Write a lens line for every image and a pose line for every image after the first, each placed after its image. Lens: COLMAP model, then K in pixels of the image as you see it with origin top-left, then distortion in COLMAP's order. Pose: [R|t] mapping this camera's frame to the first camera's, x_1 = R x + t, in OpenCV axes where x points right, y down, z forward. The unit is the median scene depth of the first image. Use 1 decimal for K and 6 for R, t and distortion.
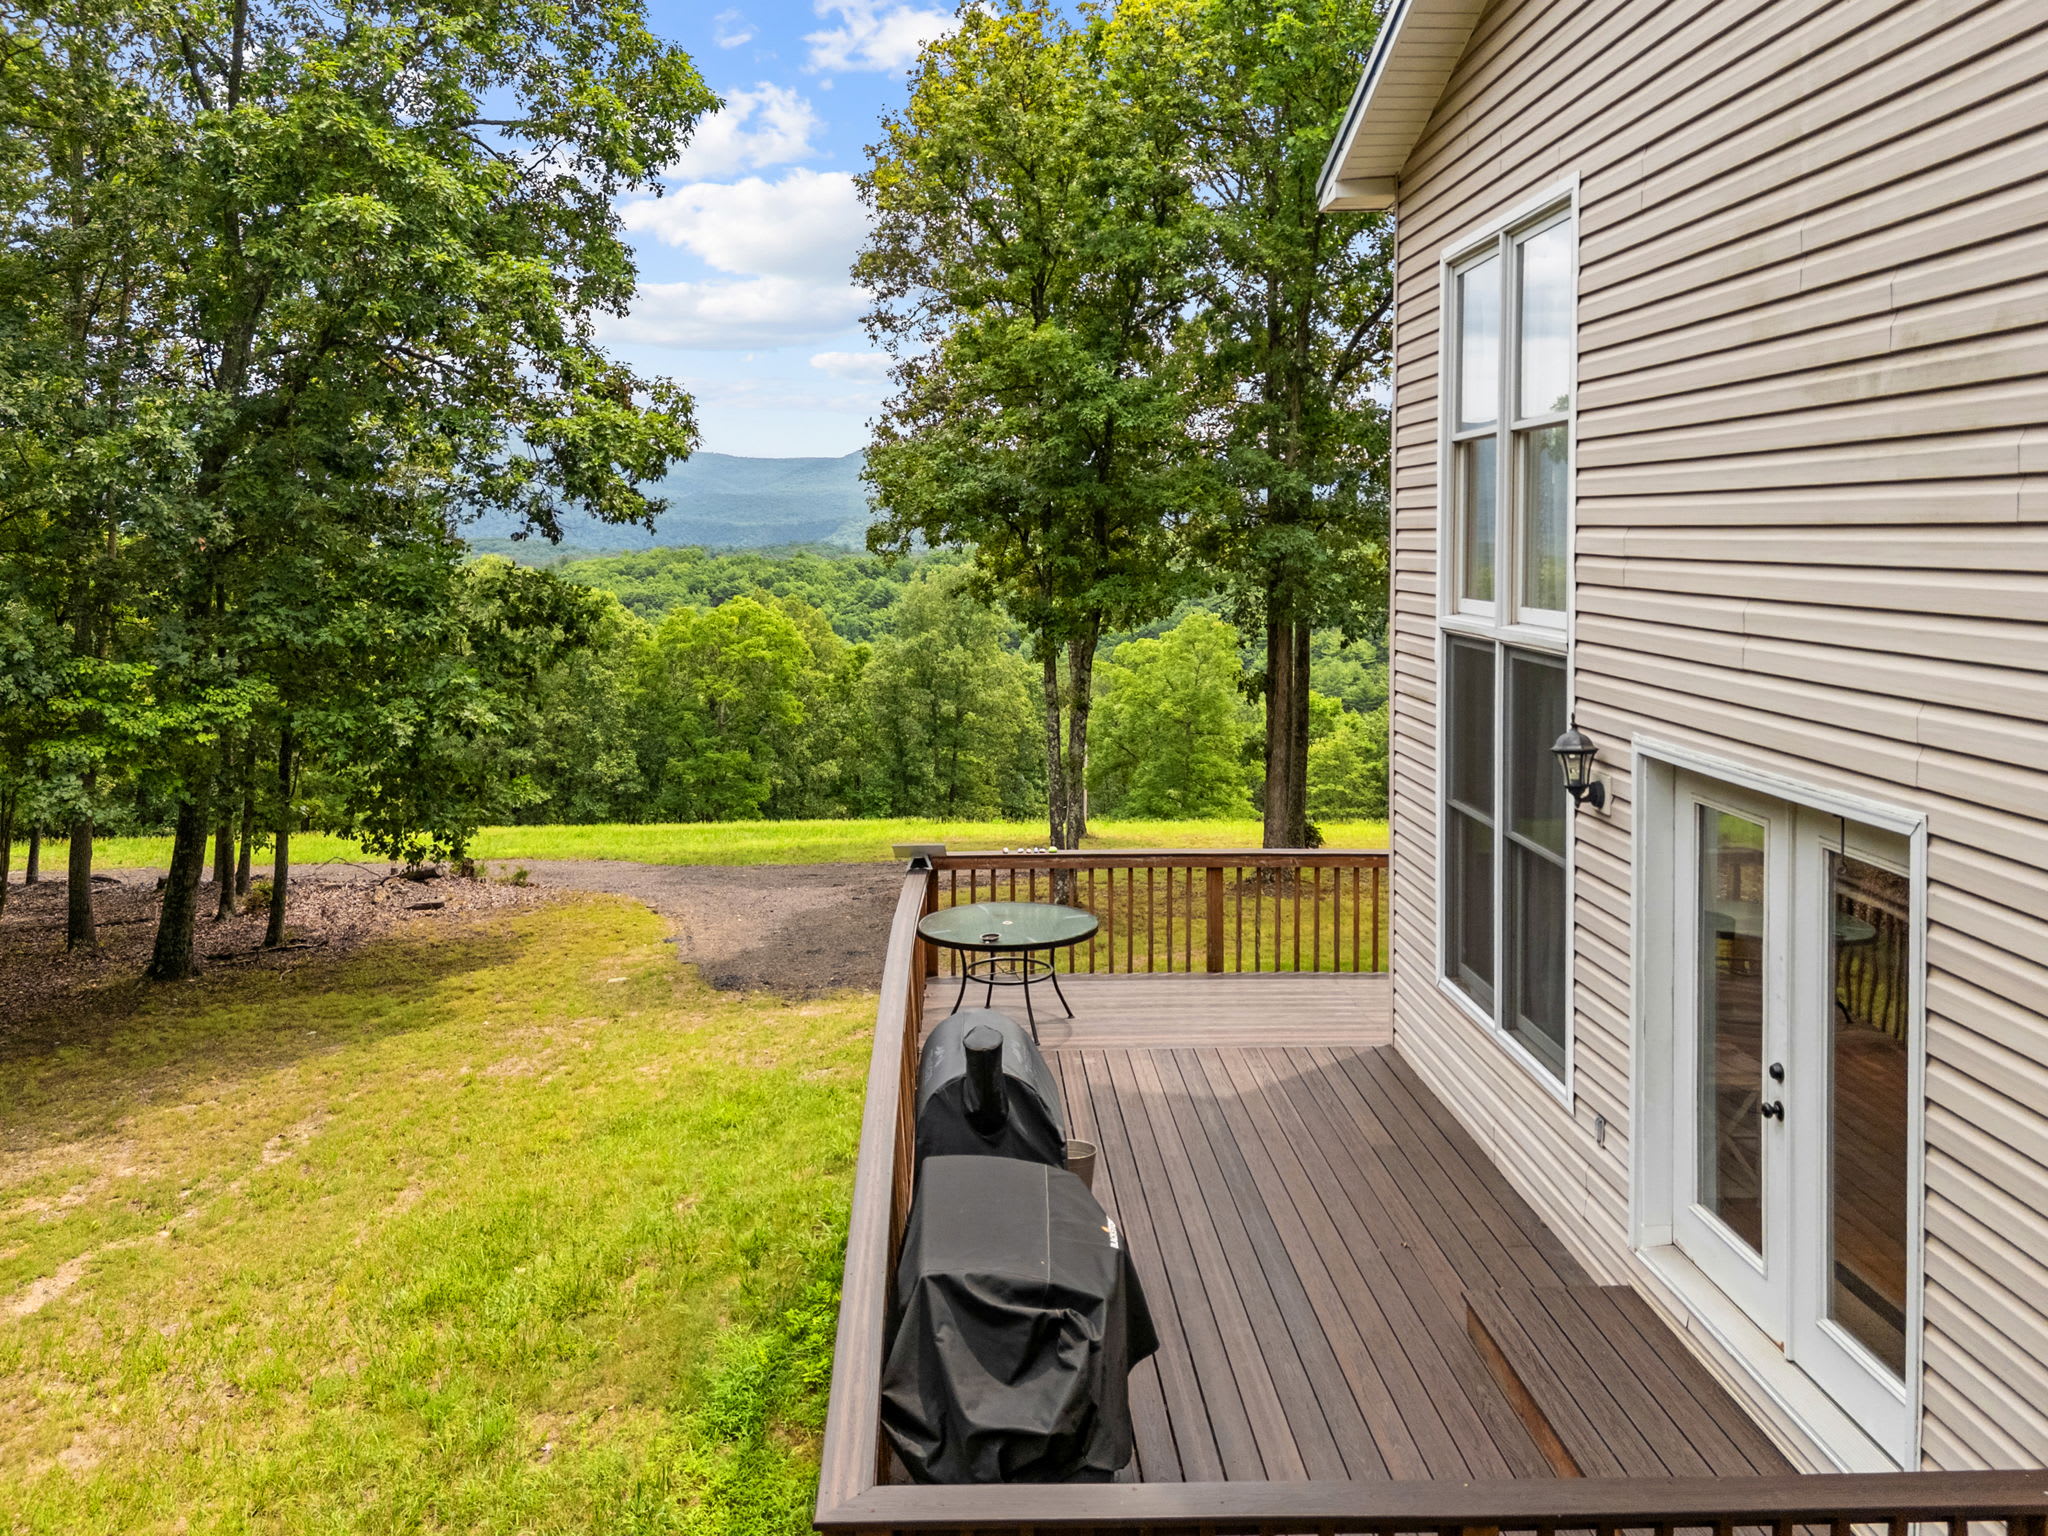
lens RADIAL K [[1574.6, 0, 1062.3], [0, 1574.6, 635.6], [0, 0, 1]] dist [0.061073, -0.003585]
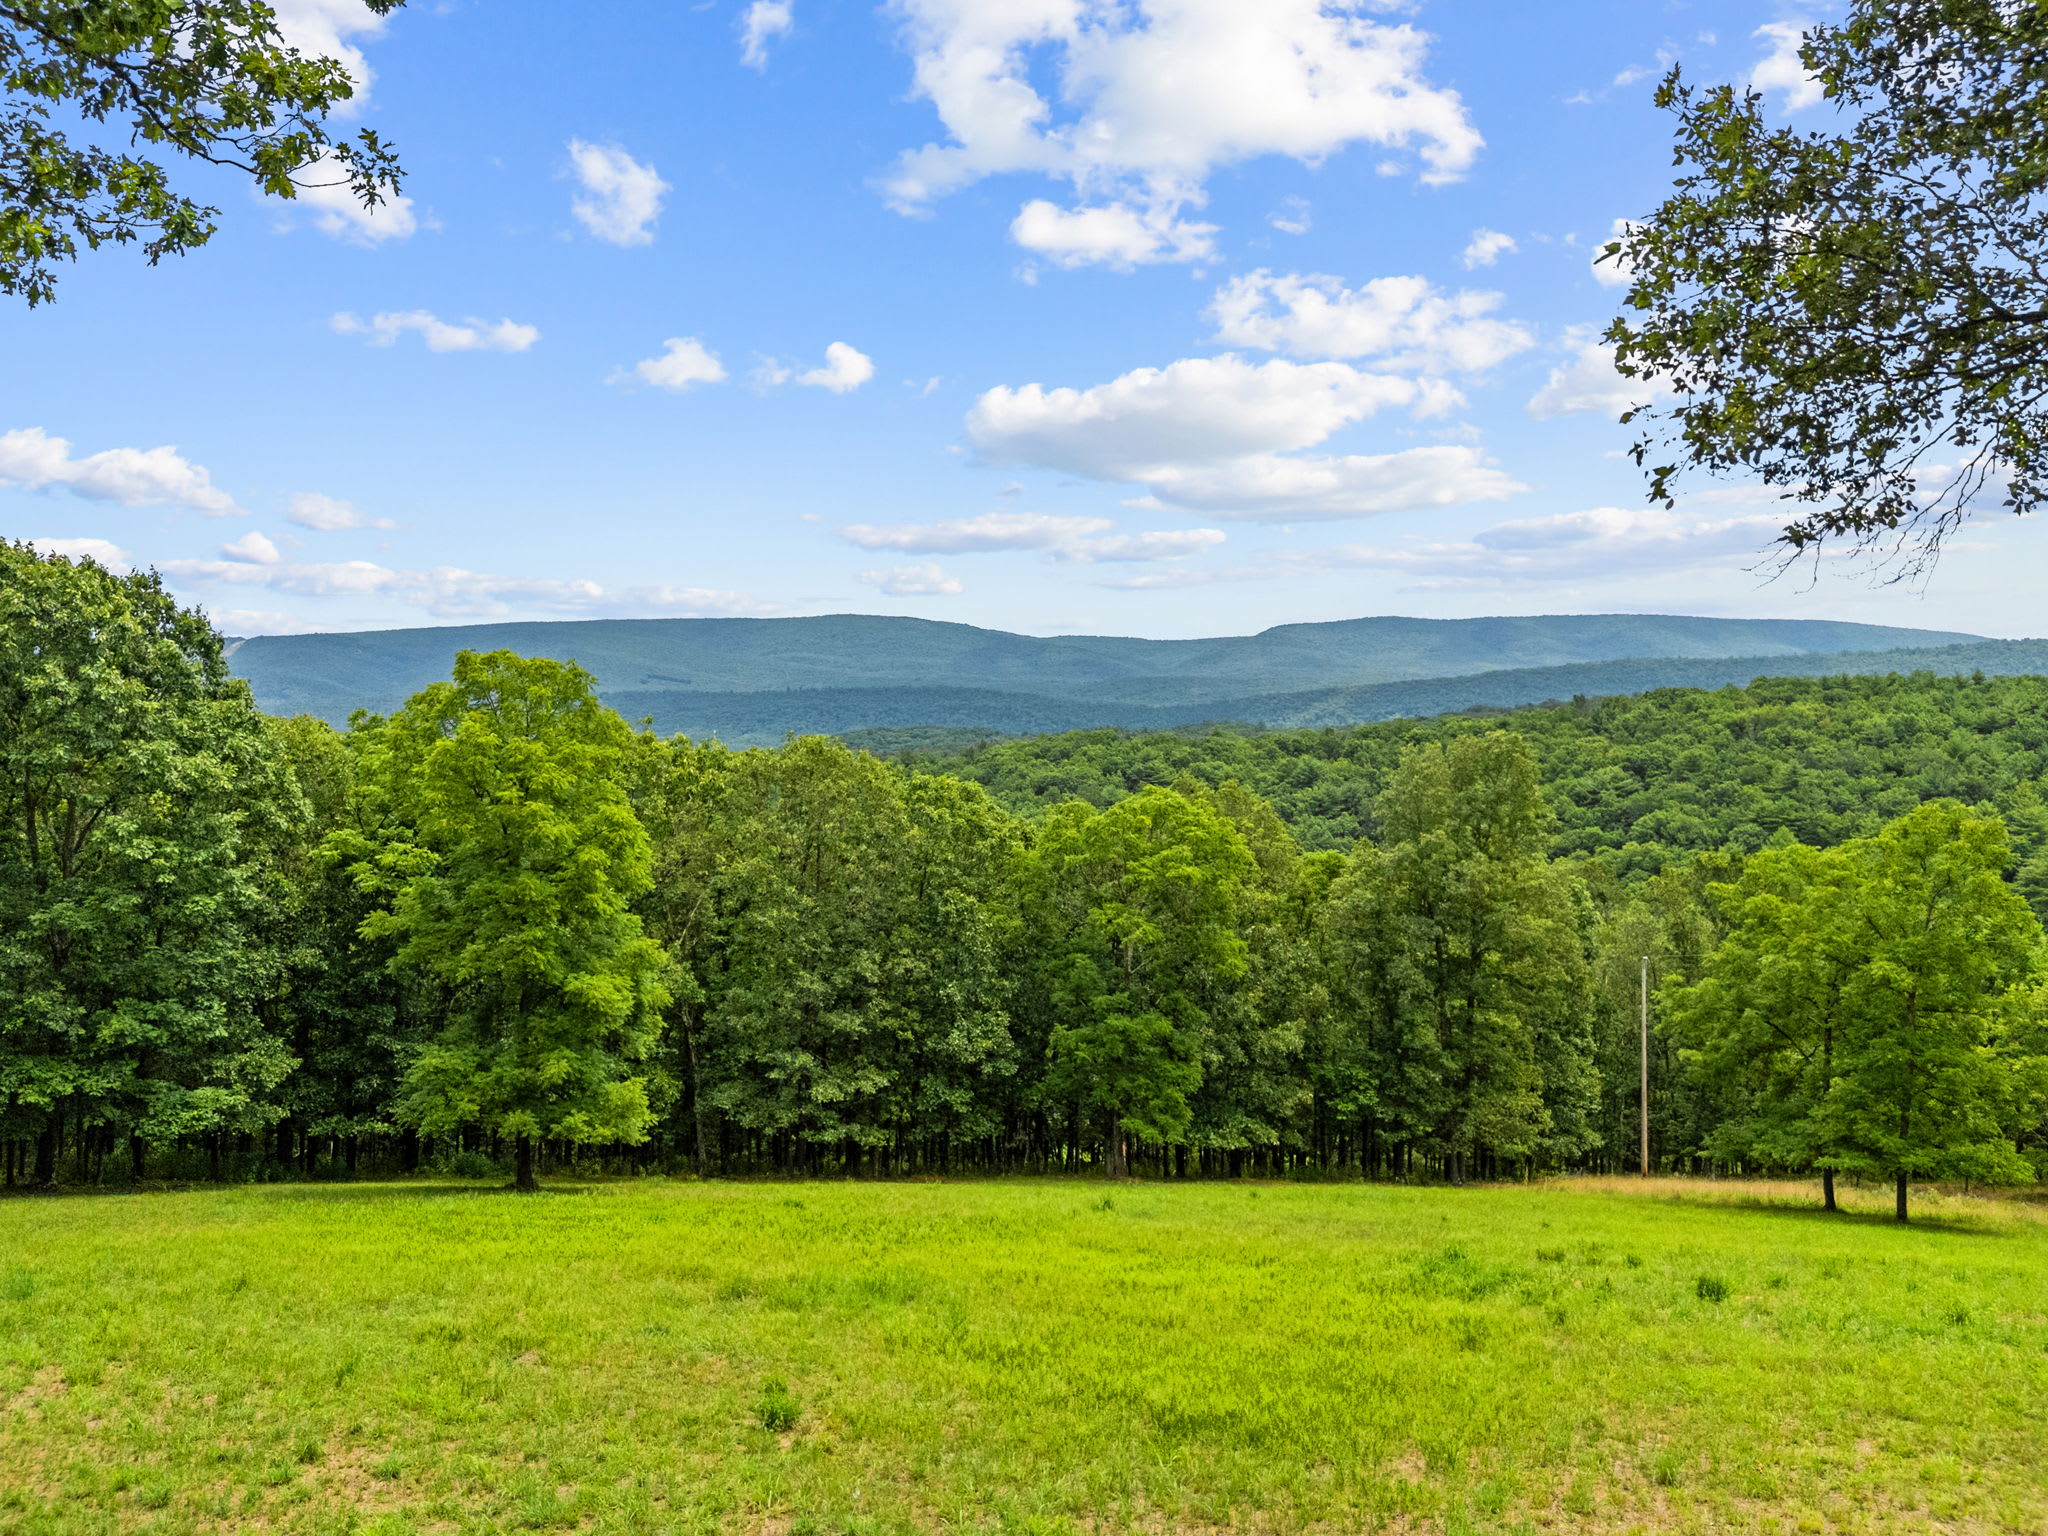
lens RADIAL K [[1573.2, 0, 1037.5], [0, 1573.2, 772.9], [0, 0, 1]] dist [0.187301, -0.503812]
pose [[0.962017, -0.018241, -0.272381, -0.069181], [0.011142, 0.999557, -0.027587, -0.012491], [0.272763, 0.023504, 0.961794, 0.343656]]
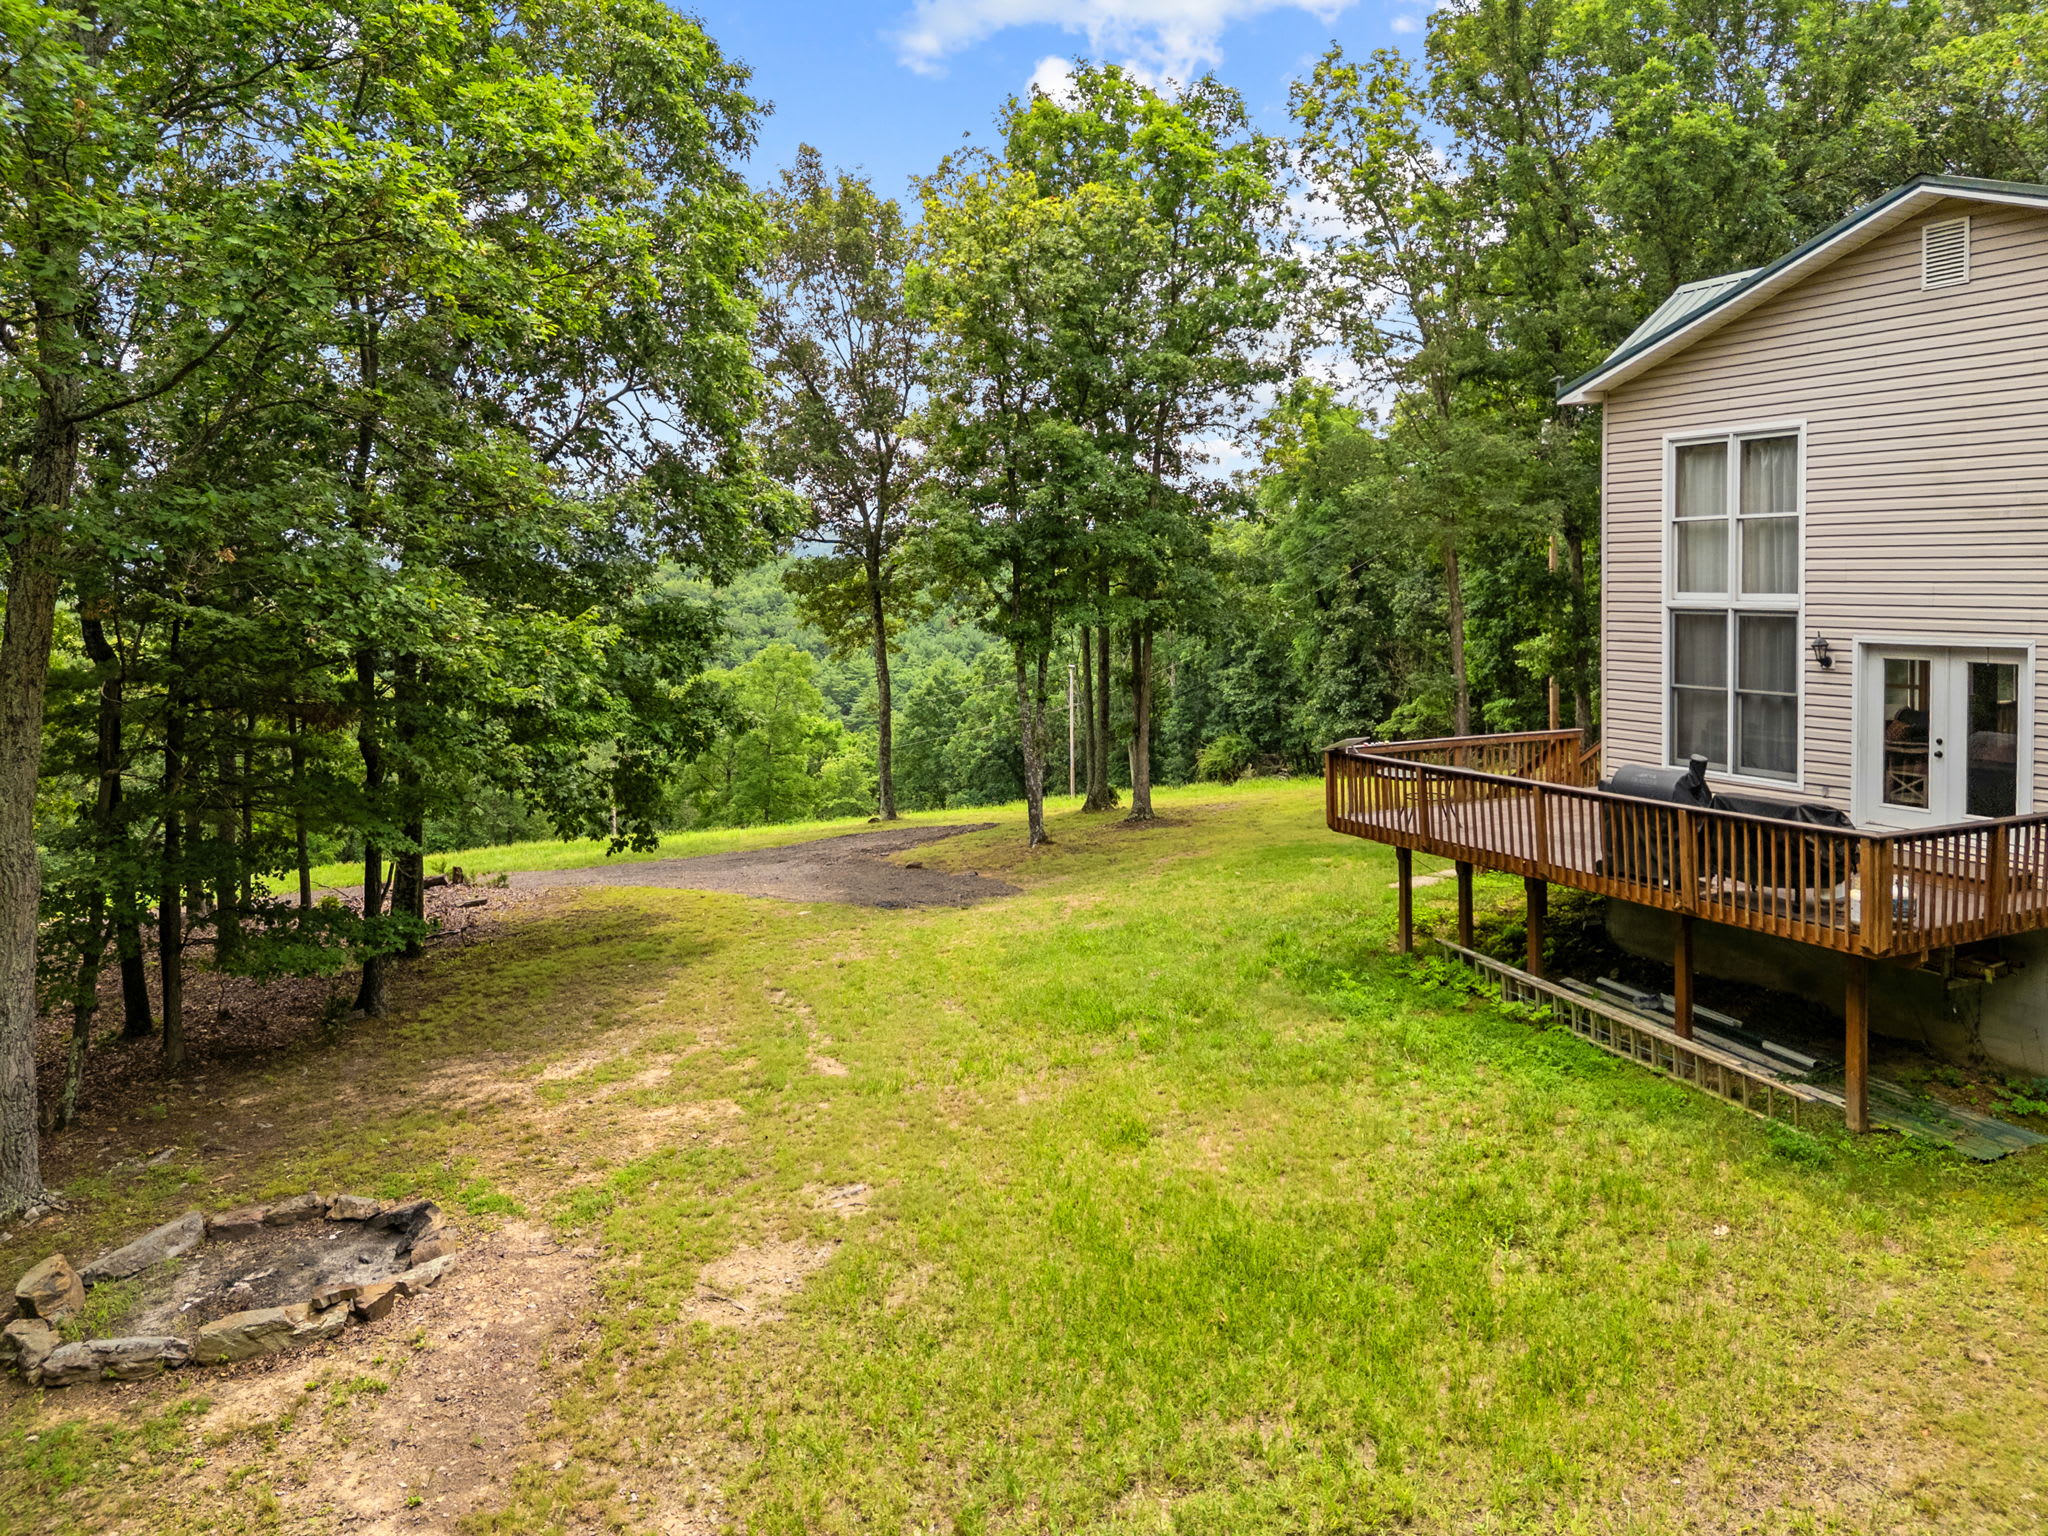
lens RADIAL K [[1579.3, 0, 1034.8], [0, 1579.3, 666.5], [0, 0, 1]] dist [0.057872, -0.038159]
pose [[0.927032, -0.045235, 0.372245, -0.149007], [0.046027, 0.998917, 0.006763, 0.002430], [-0.372148, 0.010864, 0.928110, -0.076672]]
